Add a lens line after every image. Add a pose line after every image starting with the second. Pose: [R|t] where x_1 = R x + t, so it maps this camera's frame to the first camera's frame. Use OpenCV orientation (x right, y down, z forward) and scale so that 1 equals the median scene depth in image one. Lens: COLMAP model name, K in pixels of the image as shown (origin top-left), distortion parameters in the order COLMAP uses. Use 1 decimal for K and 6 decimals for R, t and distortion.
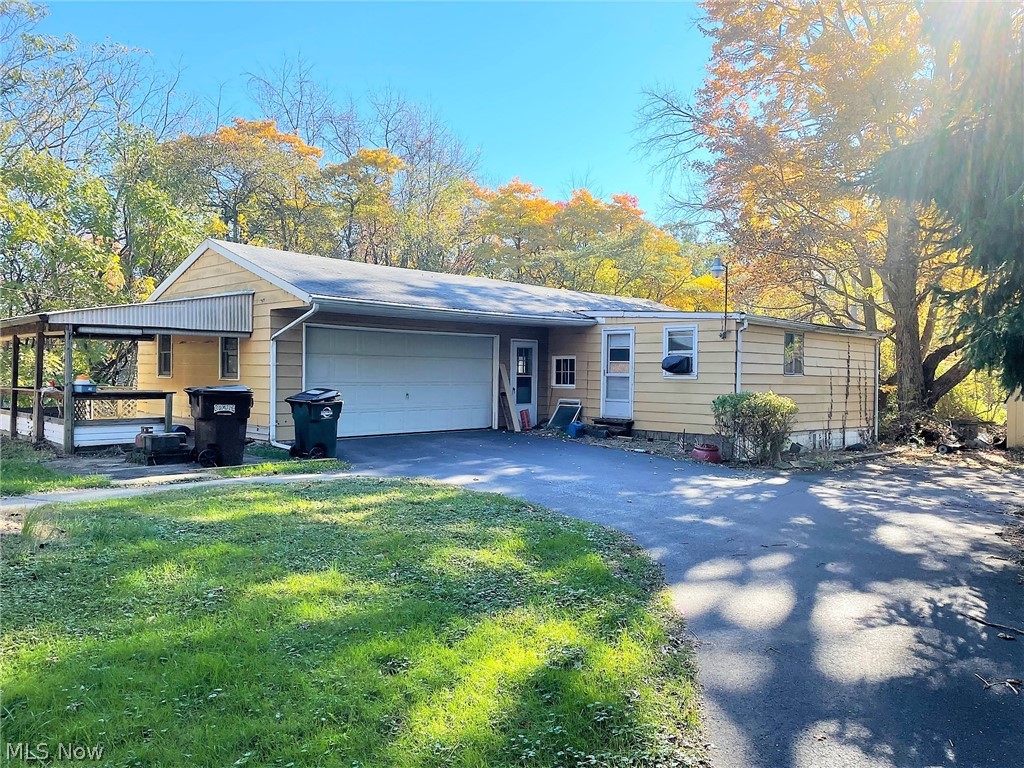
lens RADIAL K [[789.2, 0, 511.6], [0, 789.2, 384.3], [0, 0, 1]] dist [-0.034867, -0.004918]
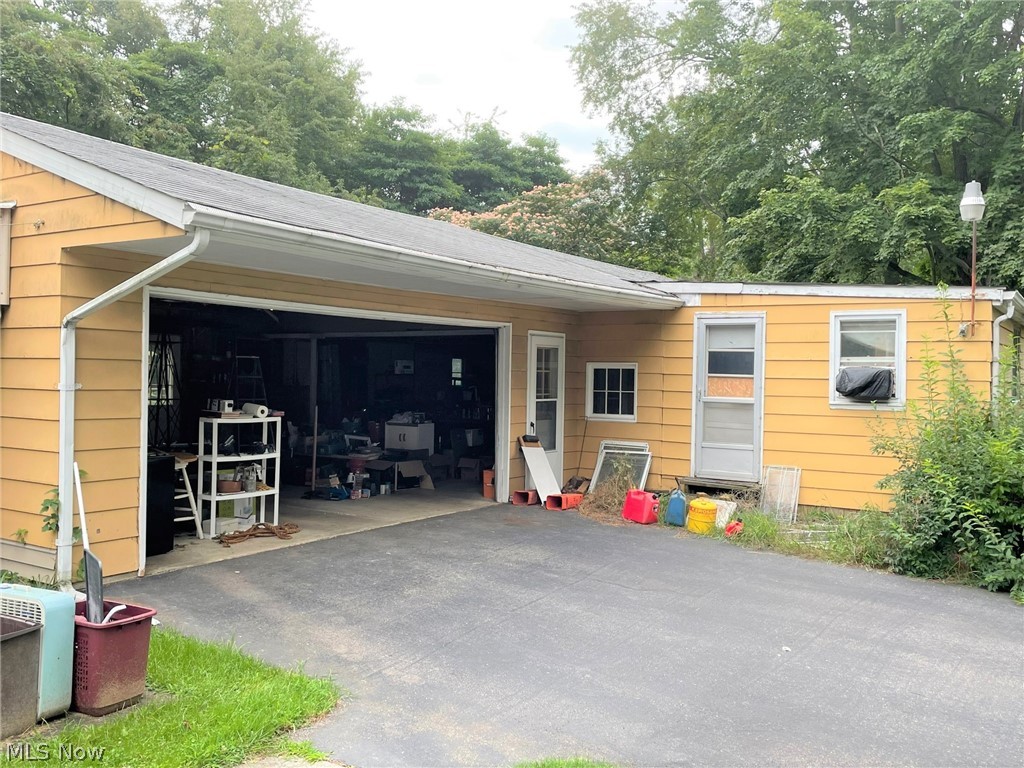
lens RADIAL K [[911.8, 0, 512.6], [0, 911.8, 383.3], [0, 0, 1]] dist [-0.035300, -0.007348]
pose [[0.977026, 0.002716, 0.213104, -0.146971], [-0.003088, 0.999994, 0.001409, -0.023743], [-0.213099, -0.002035, 0.977028, 0.413310]]
